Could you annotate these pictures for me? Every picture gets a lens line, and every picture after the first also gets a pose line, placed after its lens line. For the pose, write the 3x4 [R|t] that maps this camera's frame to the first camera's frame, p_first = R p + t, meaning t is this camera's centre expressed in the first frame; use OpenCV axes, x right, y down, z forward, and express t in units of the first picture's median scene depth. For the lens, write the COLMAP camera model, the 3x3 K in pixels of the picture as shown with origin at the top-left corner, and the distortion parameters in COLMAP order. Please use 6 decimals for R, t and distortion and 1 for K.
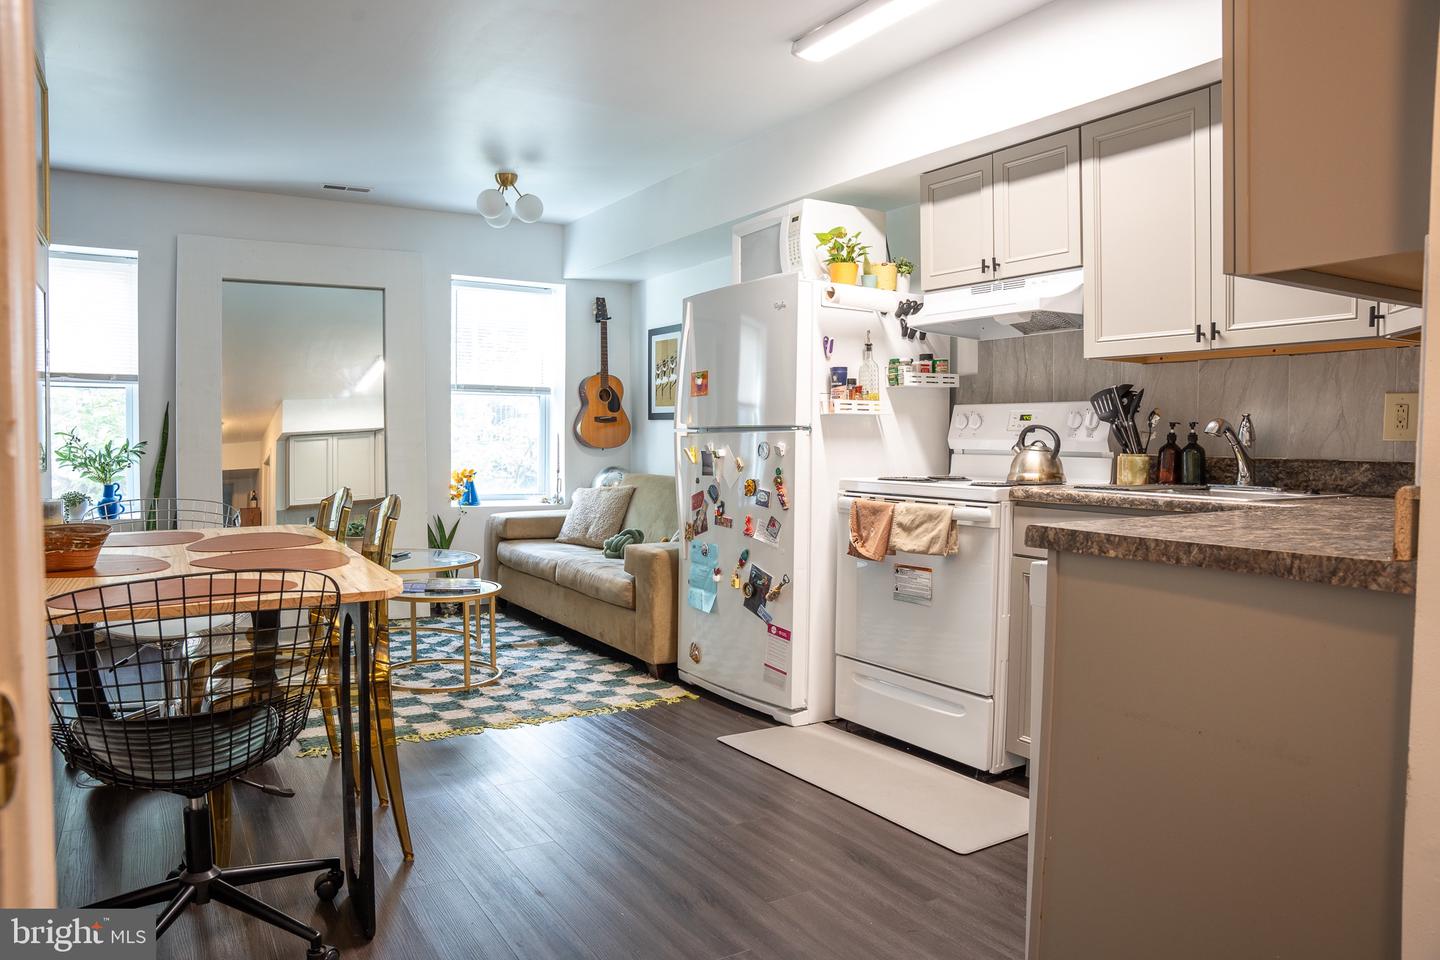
lens RADIAL K [[1008.1, 0, 720.0], [0, 1008.1, 480.0], [0, 0, 1]] dist [-0.003366, 0.000407]
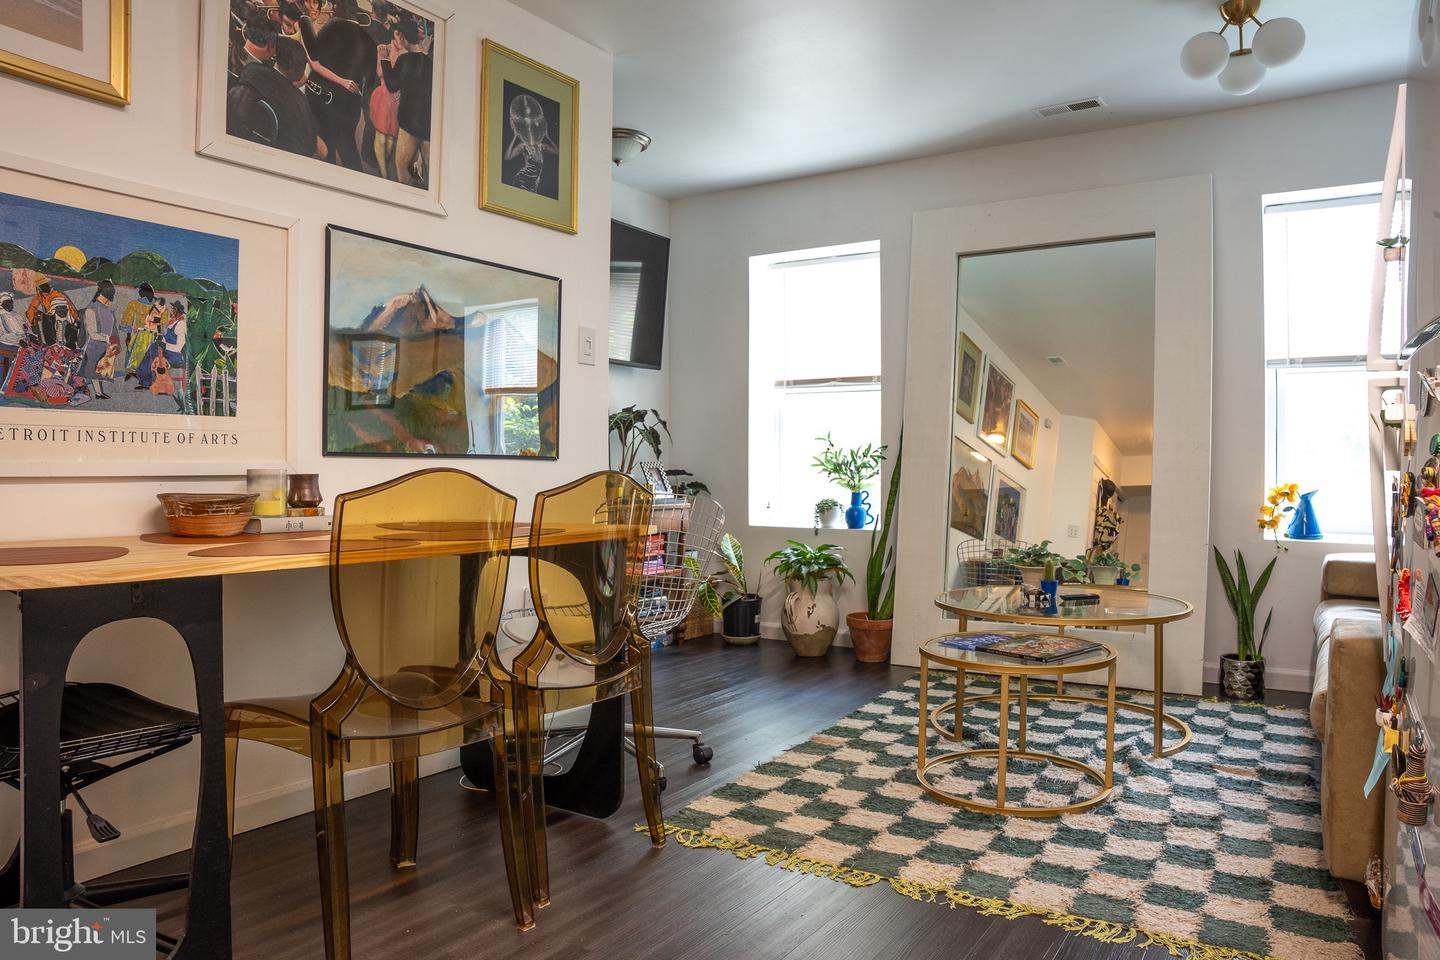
lens RADIAL K [[1008.1, 0, 720.0], [0, 1008.1, 480.0], [0, 0, 1]] dist [-0.003366, 0.000407]
pose [[0.516235, 0.004344, -0.856436, 0.147327], [-0.037911, 0.999123, -0.017784, 0.015272], [0.855607, 0.041649, 0.515947, 0.393346]]
